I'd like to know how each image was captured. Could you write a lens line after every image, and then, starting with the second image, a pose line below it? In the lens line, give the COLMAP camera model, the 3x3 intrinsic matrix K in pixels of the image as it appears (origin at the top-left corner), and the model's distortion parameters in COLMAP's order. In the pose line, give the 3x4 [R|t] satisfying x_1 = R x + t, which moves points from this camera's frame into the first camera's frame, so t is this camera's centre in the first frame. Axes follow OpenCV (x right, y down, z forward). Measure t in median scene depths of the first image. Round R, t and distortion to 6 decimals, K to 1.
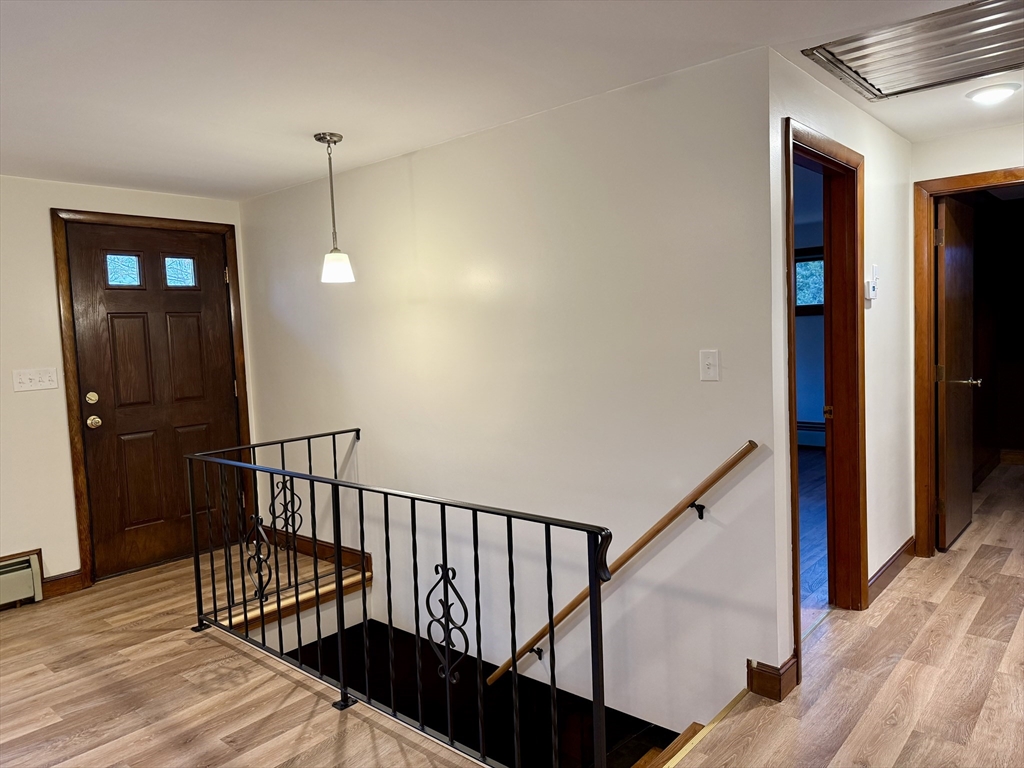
lens RADIAL K [[719.1, 0, 512.0], [0, 719.1, 384.0], [0, 0, 1]] dist [0.005125, 0.001109]
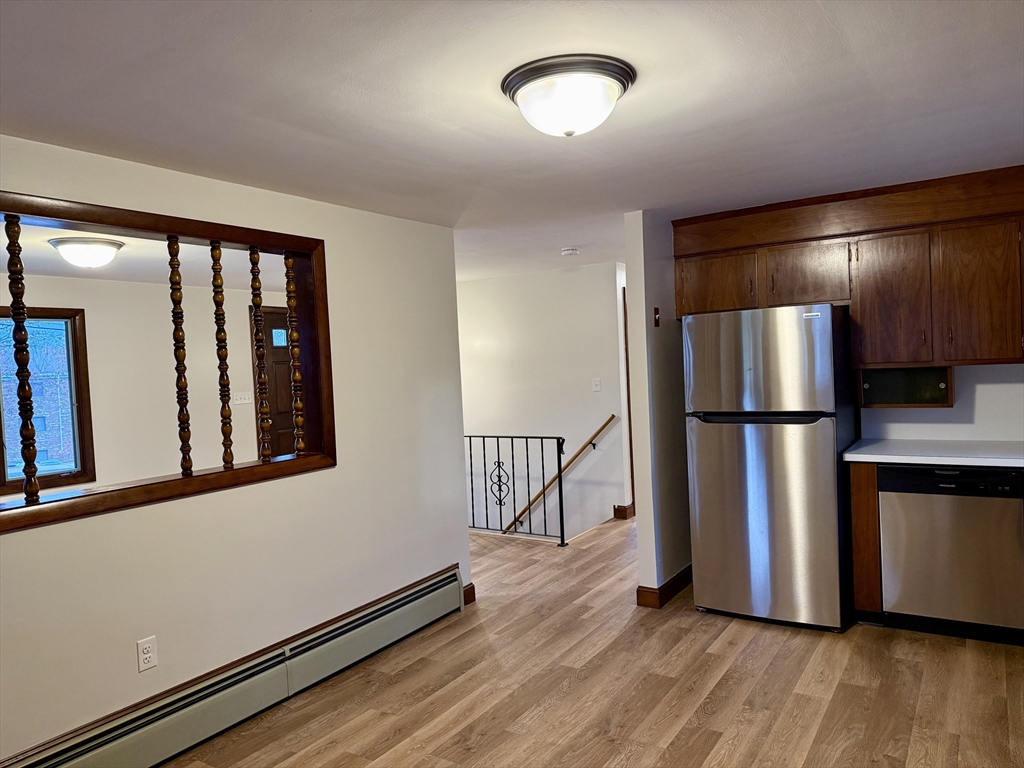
lens RADIAL K [[719.1, 0, 512.0], [0, 719.1, 384.0], [0, 0, 1]] dist [0.005125, 0.001109]
pose [[0.989500, -0.003722, 0.144484, -0.374876], [0.011641, 0.998473, -0.054001, 0.102296], [-0.144062, 0.055116, 0.988033, -1.419277]]
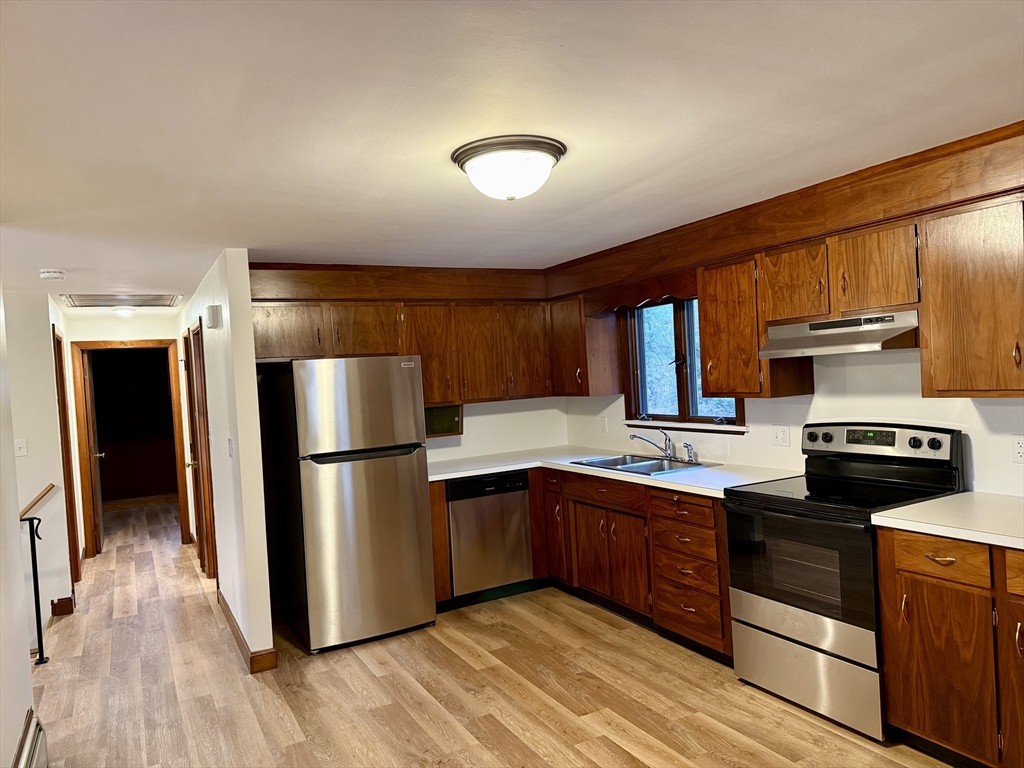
lens RADIAL K [[724.7, 0, 511.1], [0, 724.7, 378.9], [0, 0, 1]] dist [0.061779, -0.002315]
pose [[0.360014, 0.007283, 0.932918, -1.127180], [0.118059, 0.991575, -0.053300, 0.049421], [-0.925447, 0.129328, 0.356121, -0.949902]]
